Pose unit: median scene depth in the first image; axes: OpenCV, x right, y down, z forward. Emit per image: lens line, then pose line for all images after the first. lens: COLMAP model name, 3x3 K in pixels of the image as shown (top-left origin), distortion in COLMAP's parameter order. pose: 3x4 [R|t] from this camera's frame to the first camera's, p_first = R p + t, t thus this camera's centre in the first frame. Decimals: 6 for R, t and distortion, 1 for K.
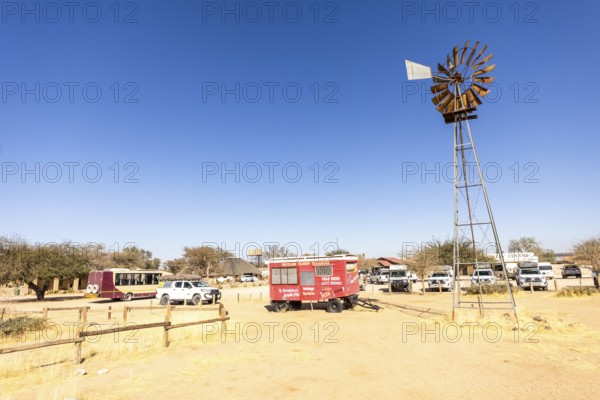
lens RADIAL K [[354.6, 0, 300.9], [0, 354.6, 199.0], [0, 0, 1]] dist [-0.003839, -0.004142]
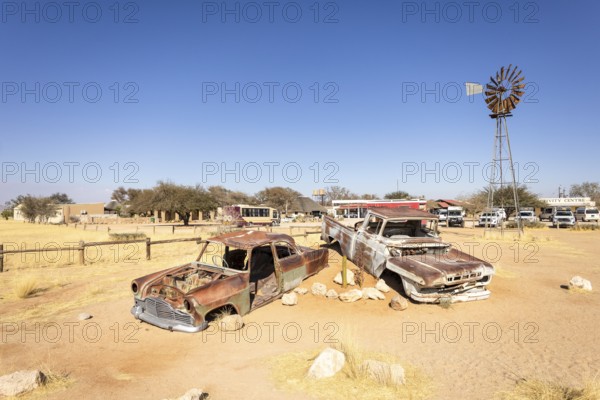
lens RADIAL K [[354.6, 0, 301.9], [0, 354.6, 201.6], [0, 0, 1]] dist [-0.003839, -0.004142]
pose [[0.988747, 0.018778, -0.148415, -0.072733], [0.007703, 0.984384, 0.175866, -0.052619], [0.149400, -0.175030, 0.973162, -0.284651]]
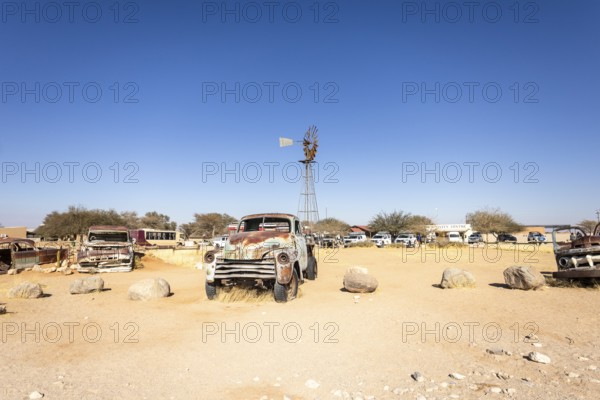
lens RADIAL K [[354.6, 0, 296.4], [0, 354.6, 196.4], [0, 0, 1]] dist [-0.003839, -0.004142]
pose [[0.998425, 0.019937, -0.052444, 0.189560], [-0.015305, 0.996066, 0.087288, -0.079670], [0.053978, -0.086348, 0.994802, -0.441836]]
